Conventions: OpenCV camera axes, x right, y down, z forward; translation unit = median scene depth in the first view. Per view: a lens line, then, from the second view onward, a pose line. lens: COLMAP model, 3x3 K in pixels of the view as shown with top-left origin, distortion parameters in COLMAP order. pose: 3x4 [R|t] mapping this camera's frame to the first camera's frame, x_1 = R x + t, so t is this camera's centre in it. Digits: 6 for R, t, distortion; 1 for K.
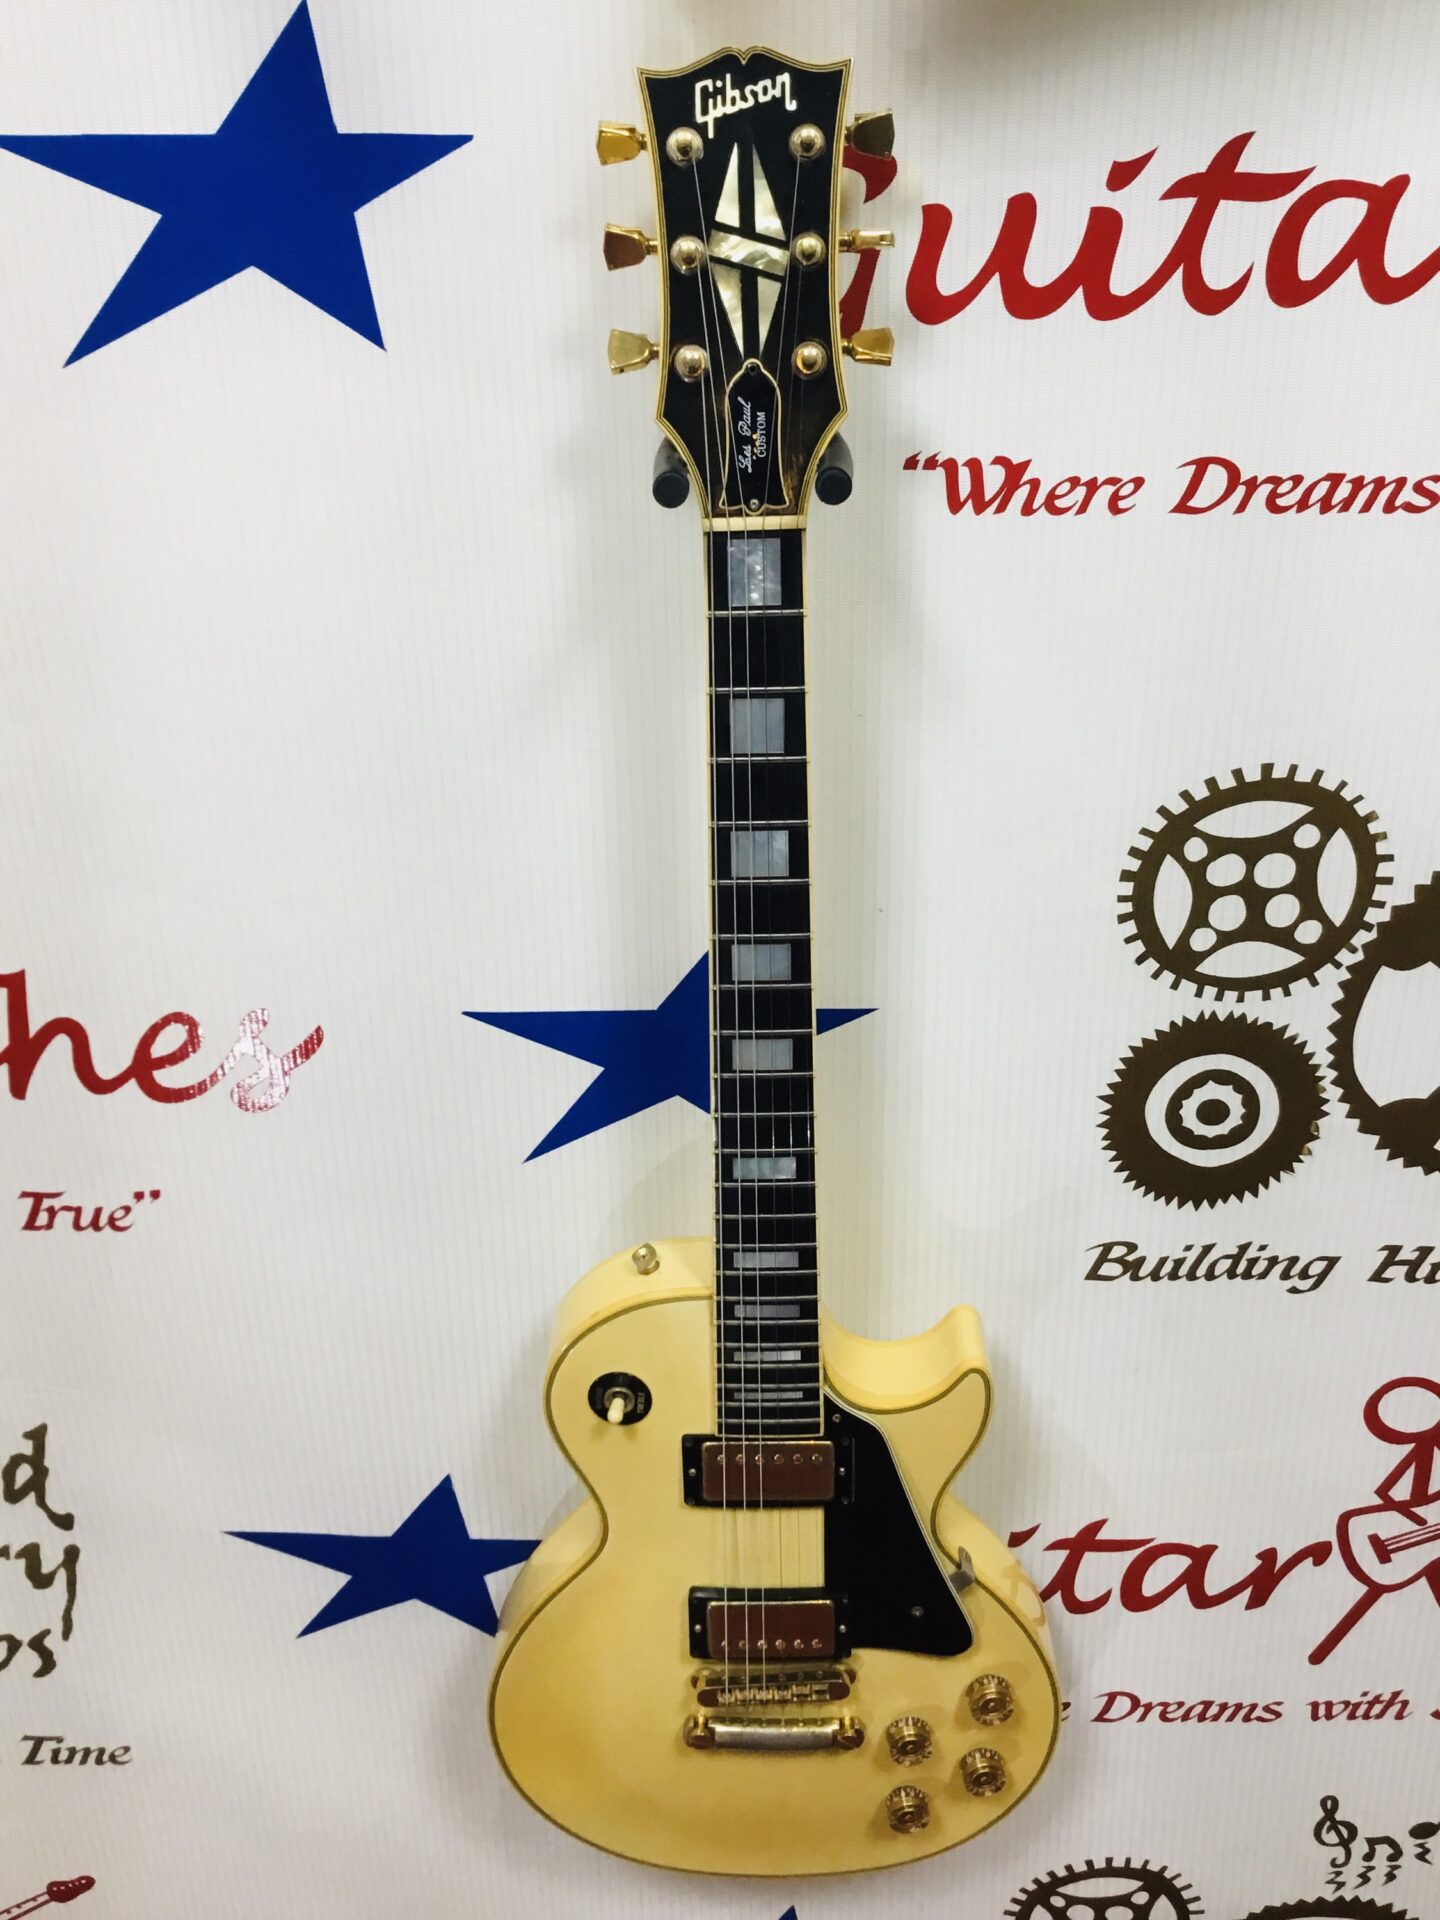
lens RADIAL K [[1724.1, 0, 720.0], [0, 1724.1, 960.0], [0, 0, 1]] dist [0.112313, -0.190106]
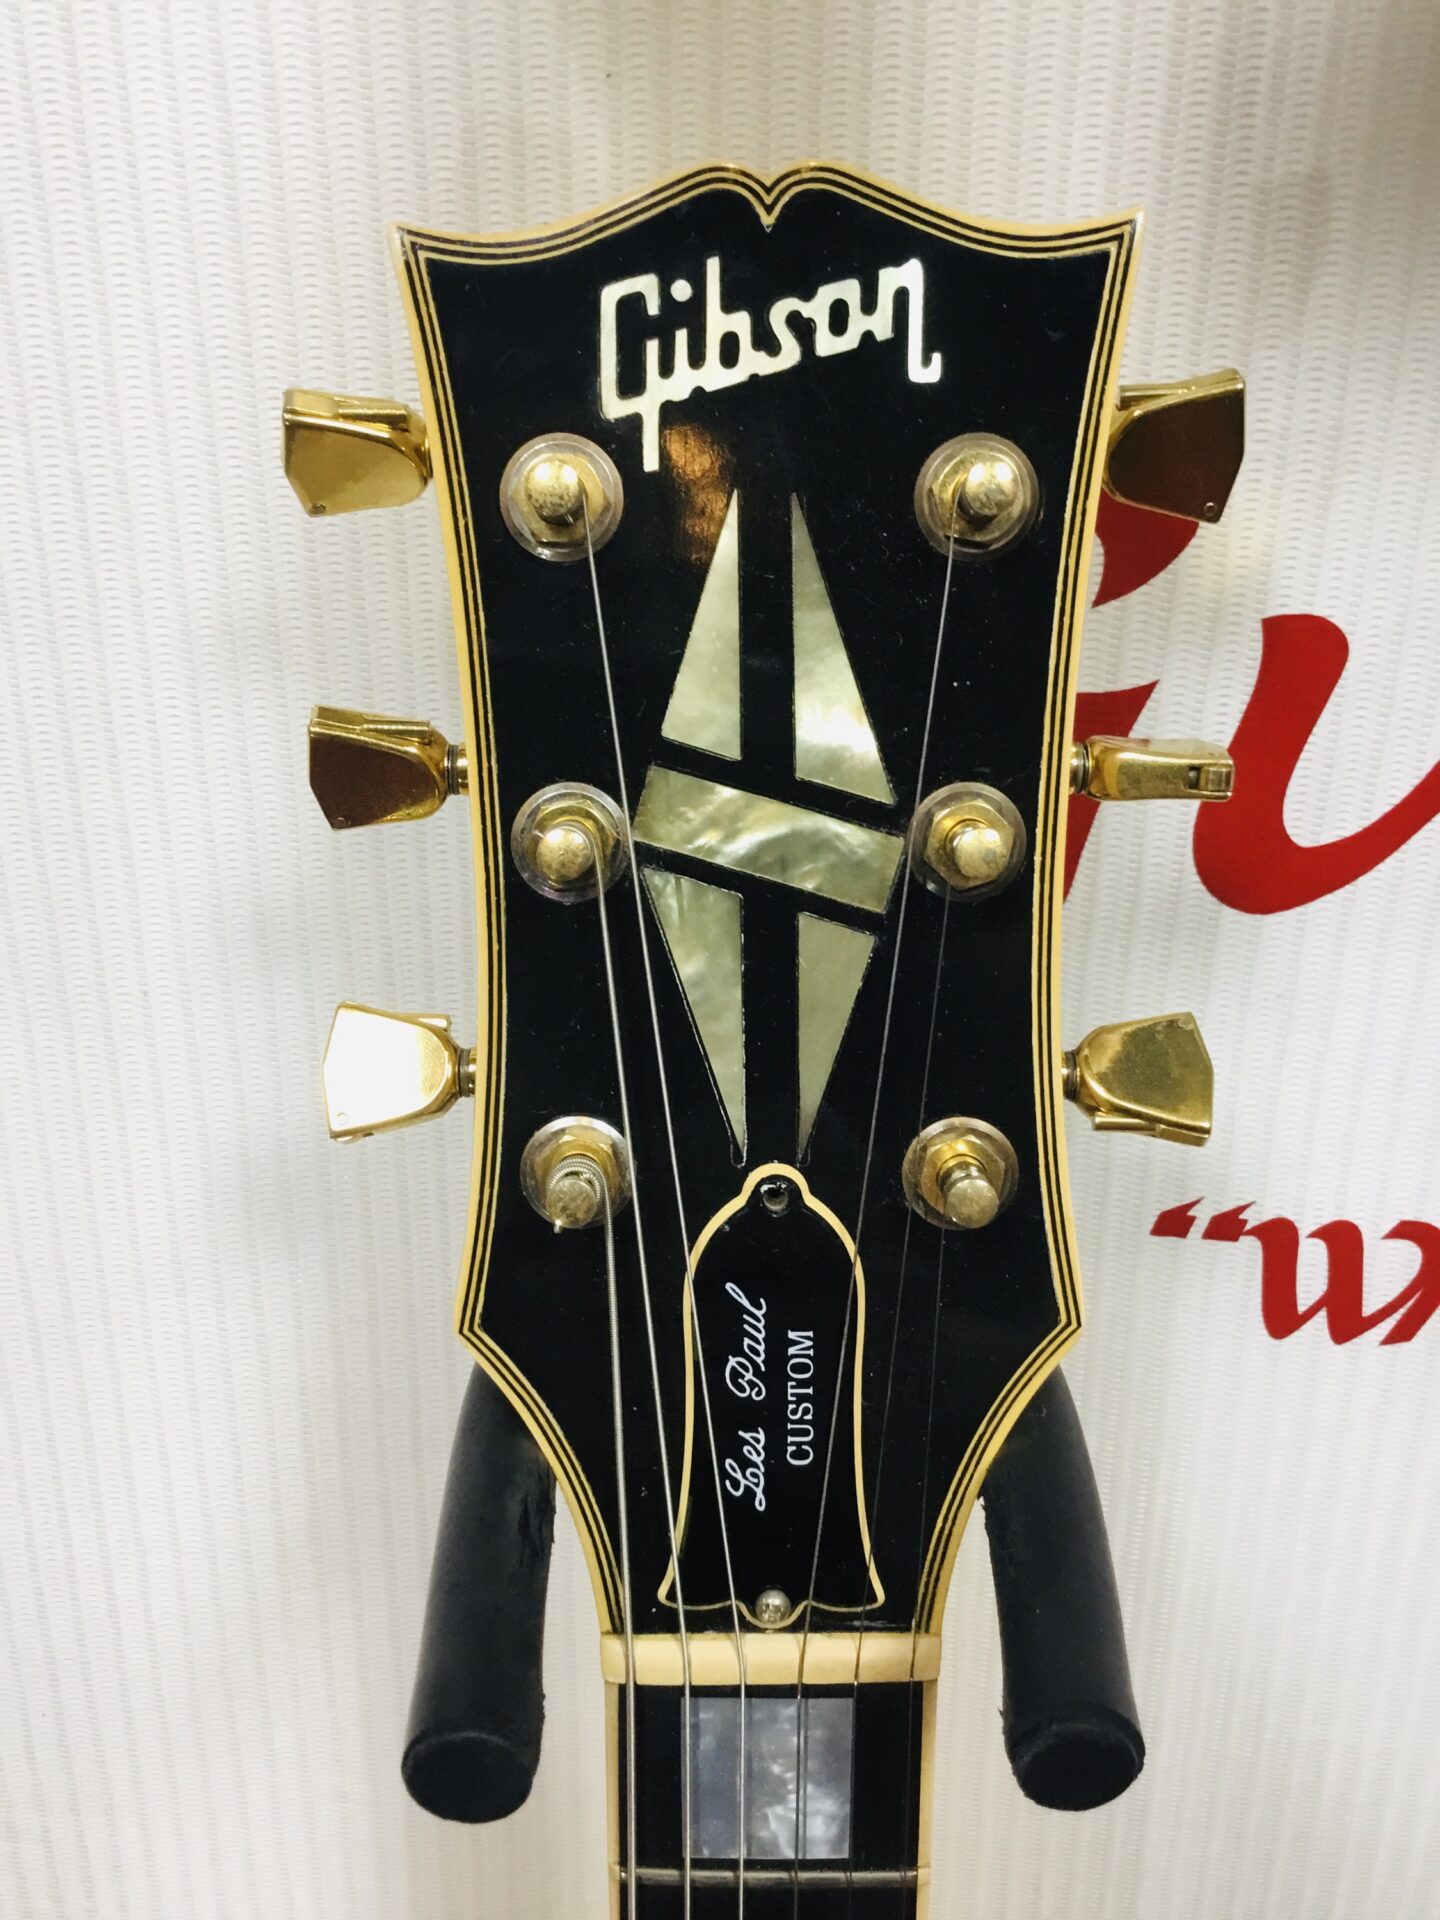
lens RADIAL K [[1724.1, 0, 720.0], [0, 1724.1, 960.0], [0, 0, 1]] dist [0.112313, -0.190106]
pose [[0.999645, 0.019812, 0.017840, 0.002809], [-0.019229, 0.999294, -0.032265, -0.372247], [-0.018466, 0.031911, 0.999320, 0.699708]]
